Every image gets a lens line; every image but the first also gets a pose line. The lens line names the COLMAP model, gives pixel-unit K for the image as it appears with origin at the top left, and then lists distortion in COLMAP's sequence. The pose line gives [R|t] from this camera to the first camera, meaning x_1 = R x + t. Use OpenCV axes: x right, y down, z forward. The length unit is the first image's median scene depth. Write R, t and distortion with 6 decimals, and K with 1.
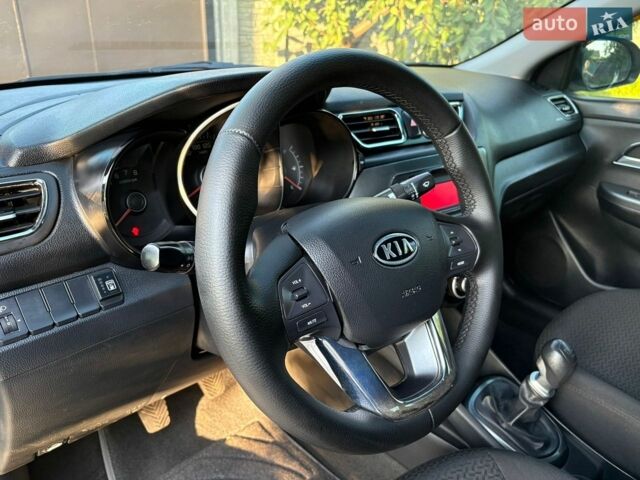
lens RADIAL K [[504.8, 0, 316.7], [0, 504.8, 243.1], [0, 0, 1]] dist [0.033738, -0.036017]
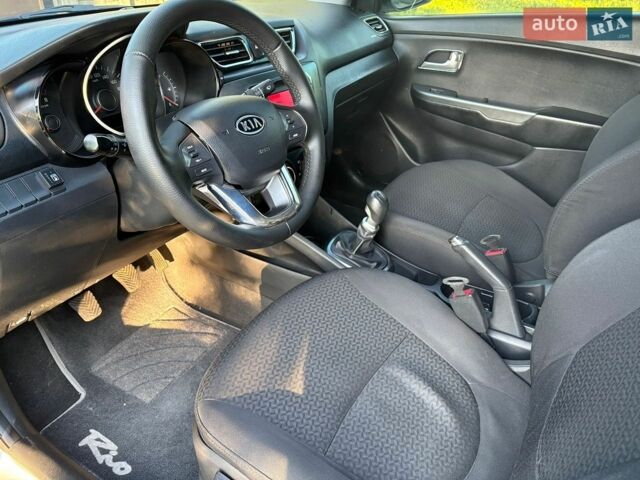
lens RADIAL K [[504.8, 0, 321.0], [0, 504.8, 240.5], [0, 0, 1]] dist [0.033738, -0.036017]
pose [[0.960912, -0.165647, 0.221831, -0.025878], [0.139634, 0.981854, 0.128316, 0.123439], [-0.239061, -0.092325, 0.966605, -0.391025]]
